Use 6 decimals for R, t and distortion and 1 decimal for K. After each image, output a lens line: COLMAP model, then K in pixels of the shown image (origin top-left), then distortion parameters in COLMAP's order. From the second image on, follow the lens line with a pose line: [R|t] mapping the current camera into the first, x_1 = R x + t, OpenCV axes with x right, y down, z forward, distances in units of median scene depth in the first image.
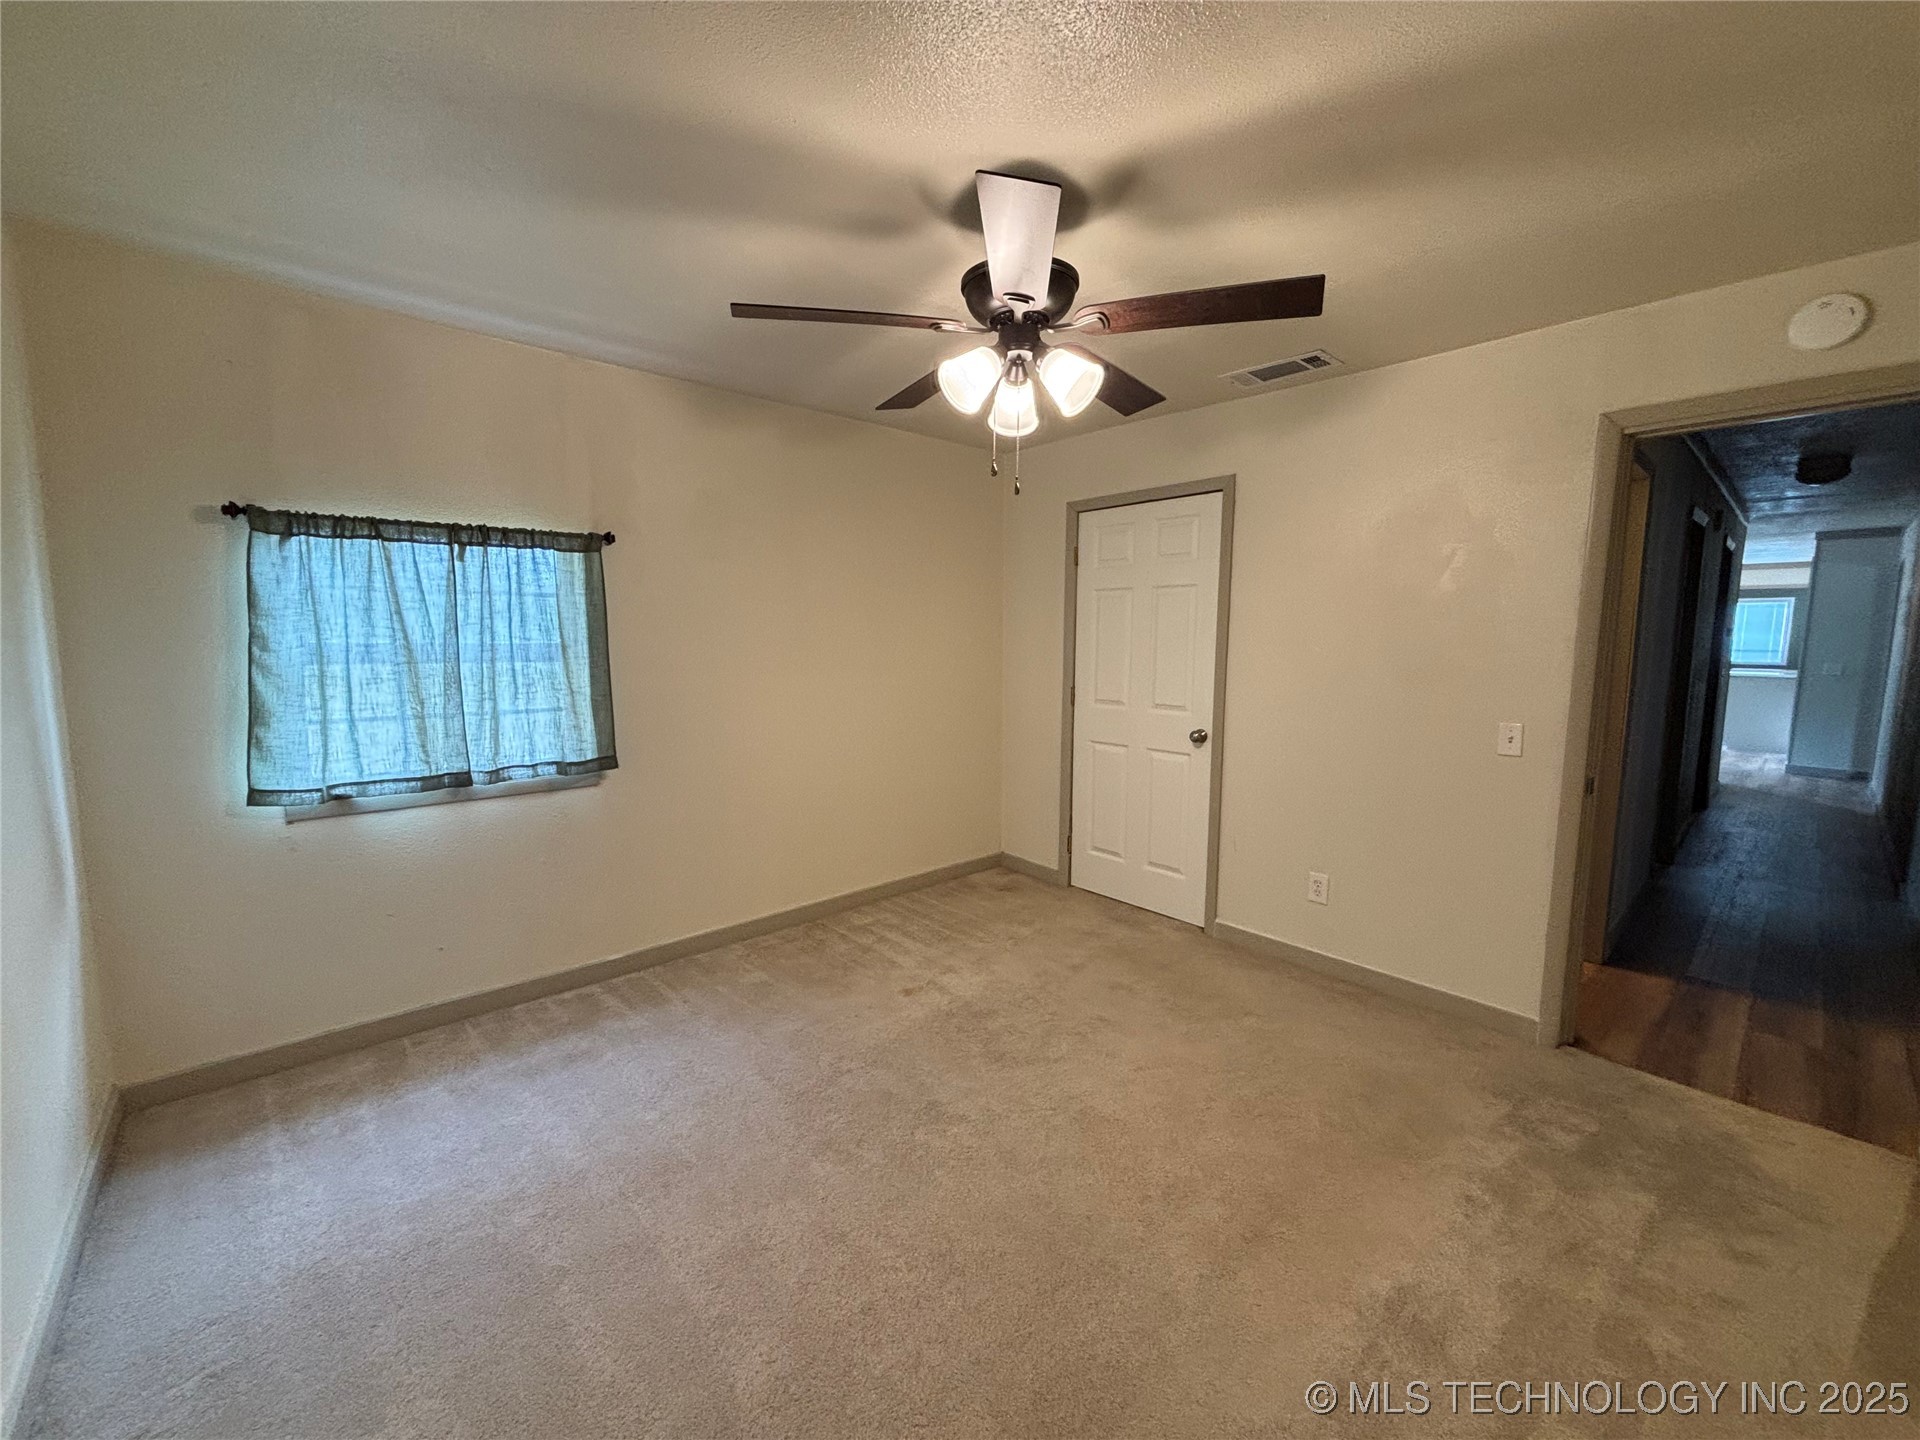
lens RADIAL K [[776.2, 0, 952.4], [0, 776.2, 721.2], [0, 0, 1]] dist [0.002541, 0.000773]
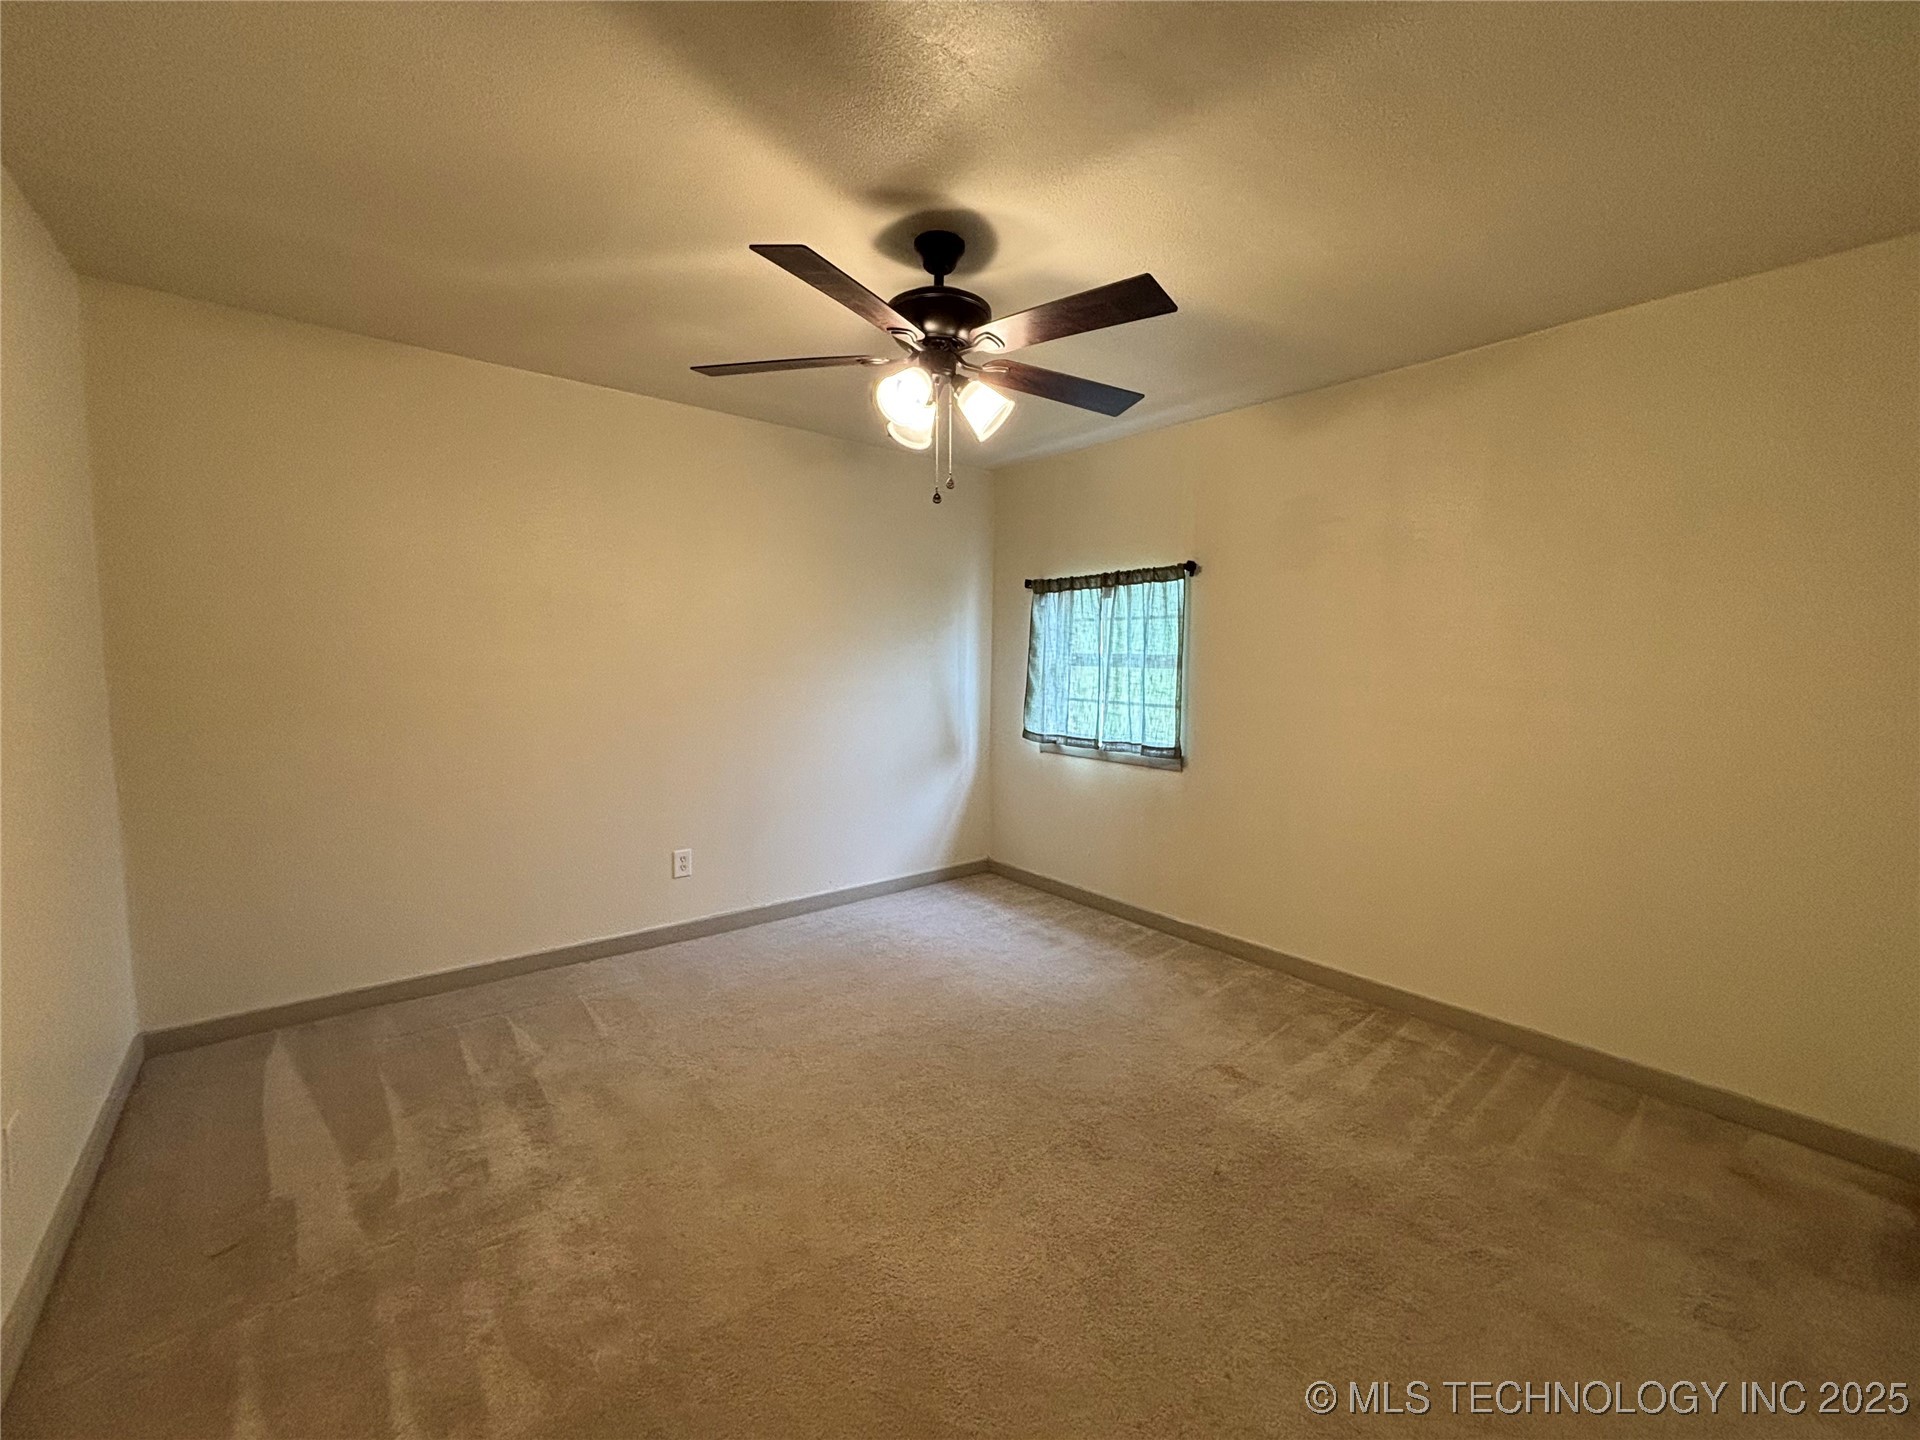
lens RADIAL K [[776.2, 0, 952.4], [0, 776.2, 721.2], [0, 0, 1]] dist [0.002541, 0.000773]
pose [[-0.054195, 0.092180, -0.994266, 0.869079], [-0.112912, 0.988778, 0.097825, -0.085923], [0.992126, 0.117566, -0.043178, 0.799192]]
